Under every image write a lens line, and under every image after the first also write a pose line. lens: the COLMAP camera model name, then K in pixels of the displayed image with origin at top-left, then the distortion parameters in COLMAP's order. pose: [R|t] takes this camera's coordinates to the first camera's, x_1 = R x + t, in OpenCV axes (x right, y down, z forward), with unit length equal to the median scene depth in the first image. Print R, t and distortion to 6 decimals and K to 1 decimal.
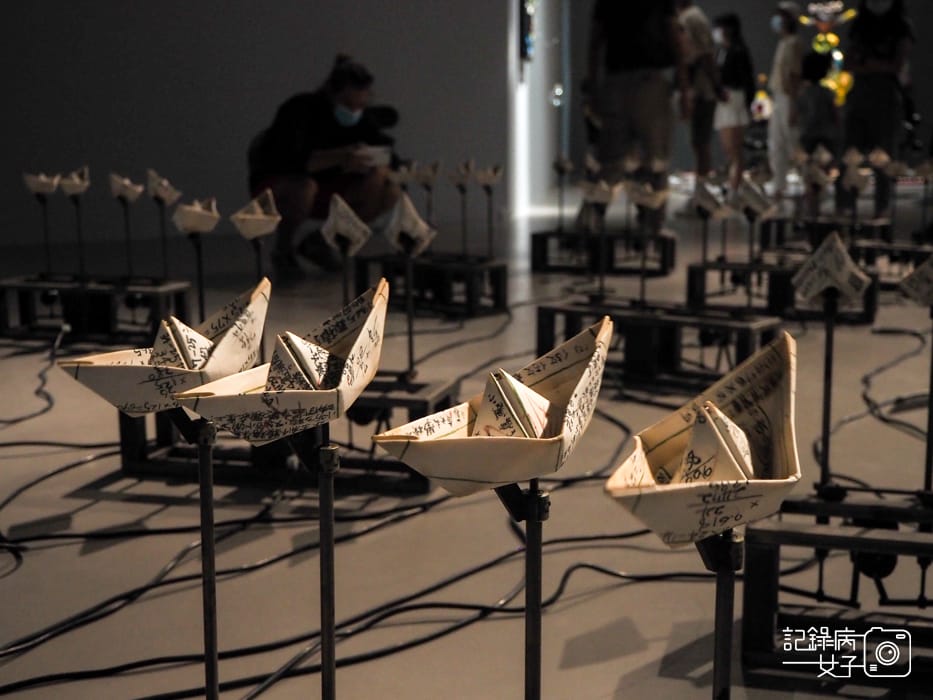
lens RADIAL K [[1292.2, 0, 465.9], [0, 1292.2, 349.4], [0, 0, 1]] dist [0.002054, 0.000000]
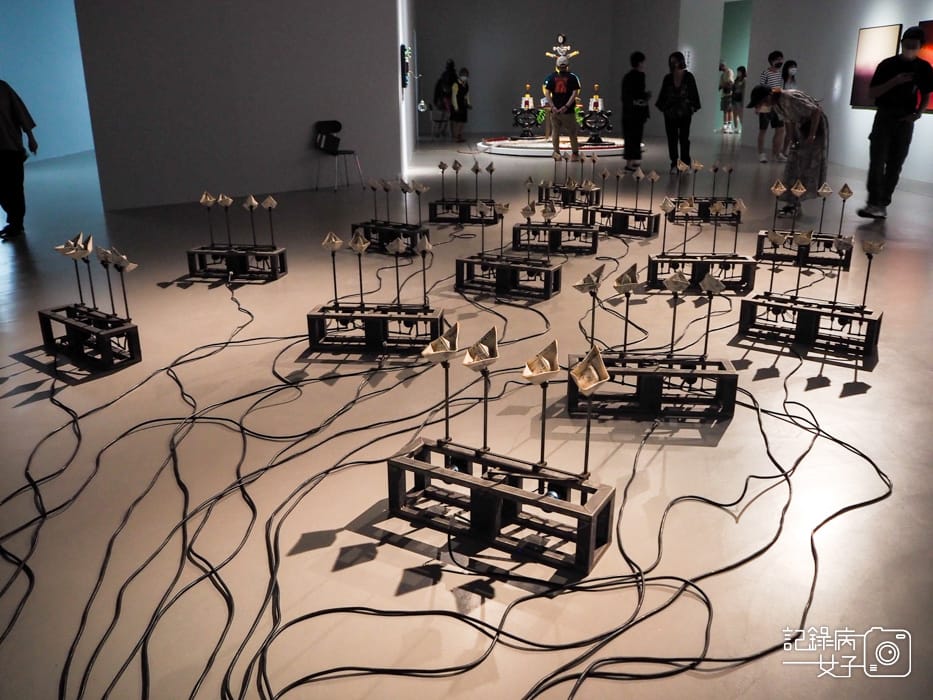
lens RADIAL K [[744.0, 0, 469.5], [0, 744.0, 348.0], [0, 0, 1]] dist [-0.054995, 0.015187]
pose [[0.987914, -0.055358, 0.144782, -0.101201], [0.031421, 0.986179, 0.162674, -0.078018], [-0.151787, -0.156159, 0.976000, -0.261772]]
